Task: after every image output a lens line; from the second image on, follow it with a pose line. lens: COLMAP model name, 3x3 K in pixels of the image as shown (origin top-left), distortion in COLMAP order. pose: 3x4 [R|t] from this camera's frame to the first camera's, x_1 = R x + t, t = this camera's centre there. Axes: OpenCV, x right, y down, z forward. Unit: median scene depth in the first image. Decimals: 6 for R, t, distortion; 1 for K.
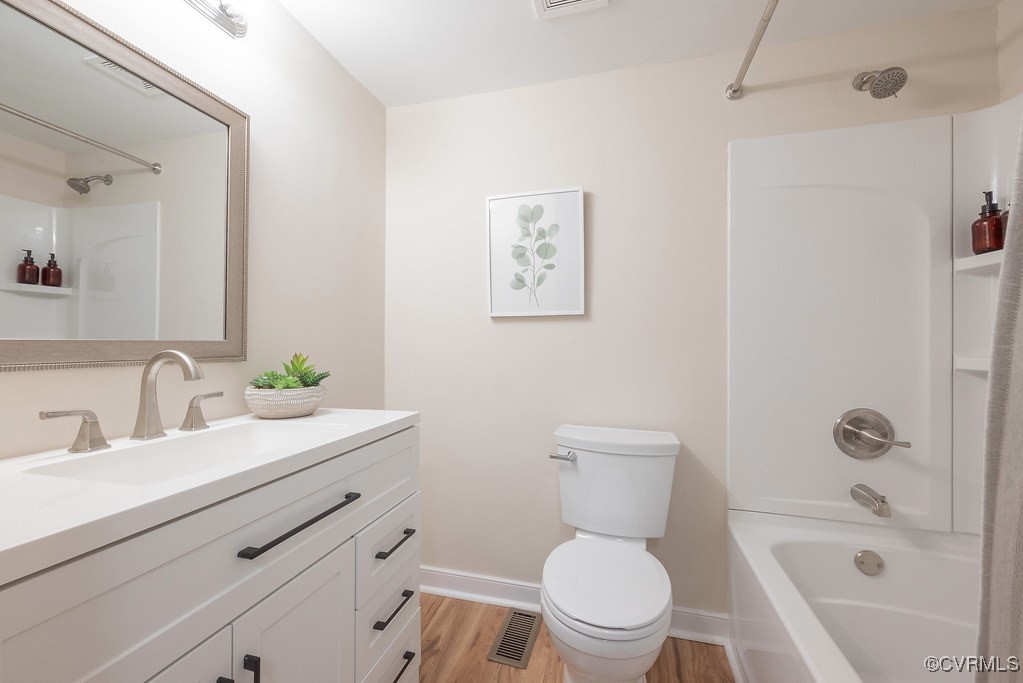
lens RADIAL K [[442.1, 0, 503.4], [0, 442.1, 344.4], [0, 0, 1]] dist [0.000477, -0.000289]
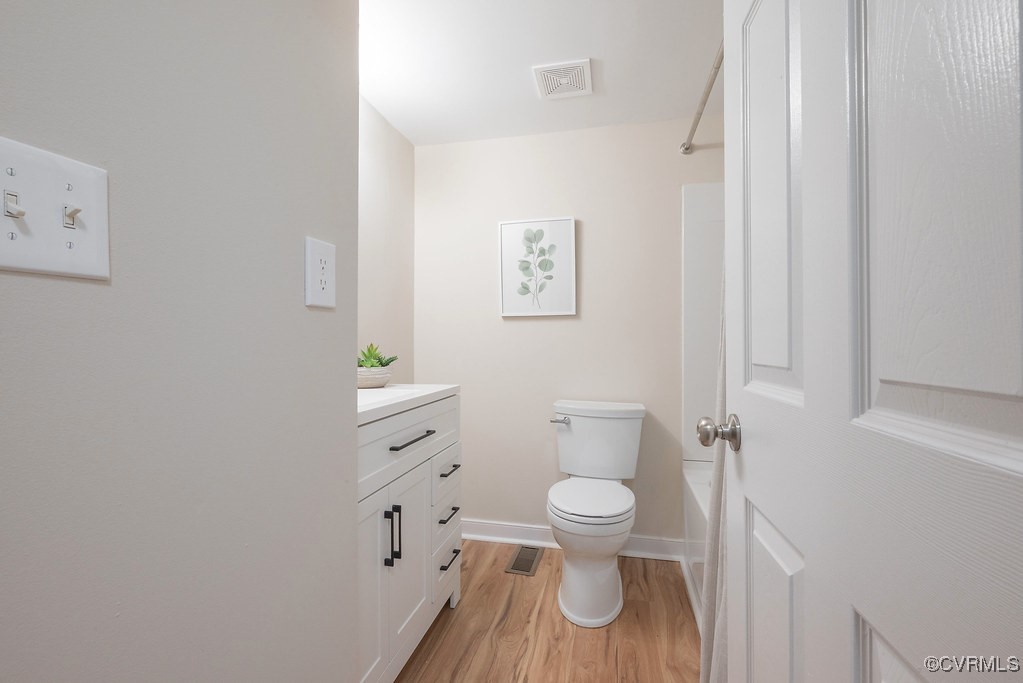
lens RADIAL K [[442.1, 0, 511.8], [0, 442.1, 341.9], [0, 0, 1]] dist [0.000477, -0.000289]
pose [[0.999172, -0.003253, 0.040550, -0.065207], [0.003239, 0.999995, 0.000401, 0.012564], [-0.040551, -0.000269, 0.999177, -0.331161]]
